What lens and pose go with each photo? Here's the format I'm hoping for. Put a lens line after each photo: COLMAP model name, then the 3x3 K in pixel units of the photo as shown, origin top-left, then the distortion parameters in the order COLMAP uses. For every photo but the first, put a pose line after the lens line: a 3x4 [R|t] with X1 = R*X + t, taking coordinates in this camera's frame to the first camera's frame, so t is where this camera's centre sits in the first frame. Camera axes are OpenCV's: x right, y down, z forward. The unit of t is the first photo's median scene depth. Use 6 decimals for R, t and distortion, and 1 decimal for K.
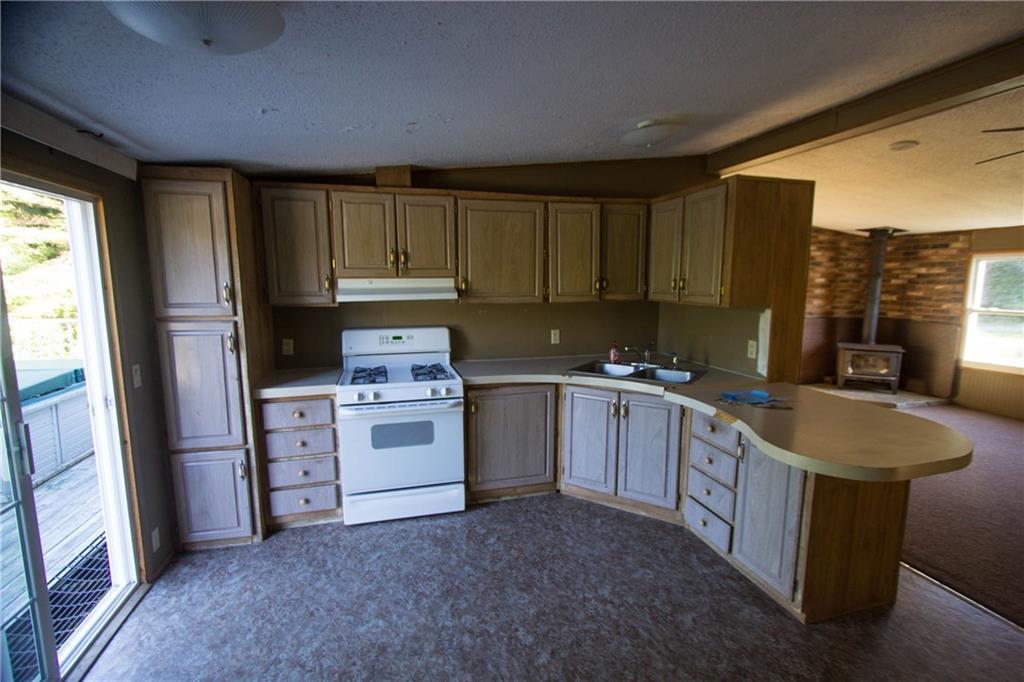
lens RADIAL K [[473.5, 0, 515.5], [0, 473.5, 347.2], [0, 0, 1]] dist [-0.010769, 0.001324]
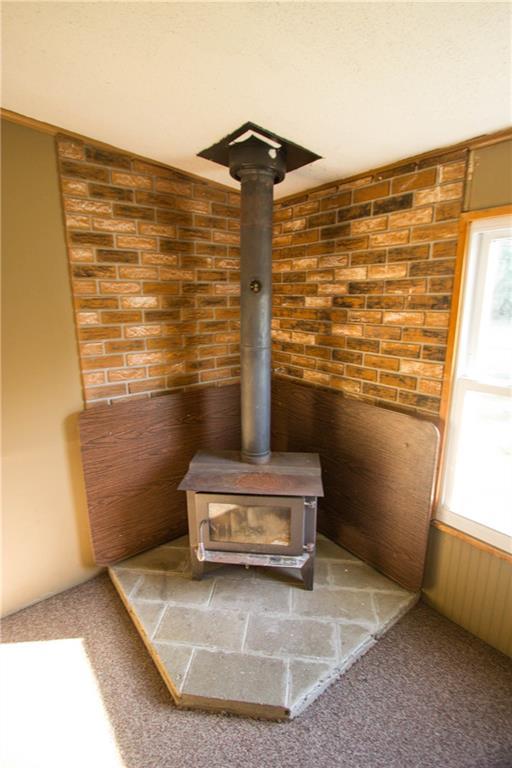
lens RADIAL K [[363.1, 0, 256.0], [0, 363.1, 384.0], [0, 0, 1]] dist [-0.012313, 0.001126]
pose [[0.929862, -0.094388, 0.355595, 0.662263], [0.060094, 0.992516, 0.106308, -0.107634], [-0.362968, -0.077483, 0.928575, 0.733710]]
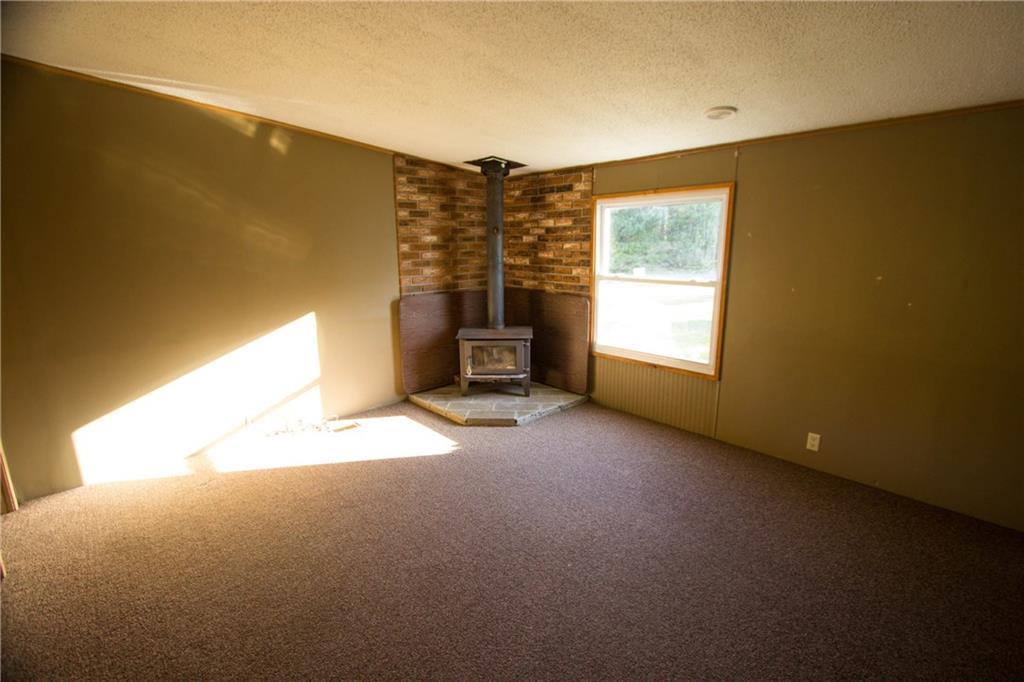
lens RADIAL K [[484.1, 0, 507.3], [0, 484.1, 343.3], [0, 0, 1]] dist [-0.012313, 0.001126]
pose [[0.901442, -0.103640, 0.420311, 0.467570], [0.074264, 0.993548, 0.085713, -0.046657], [-0.426483, -0.046051, 0.903323, 0.339892]]
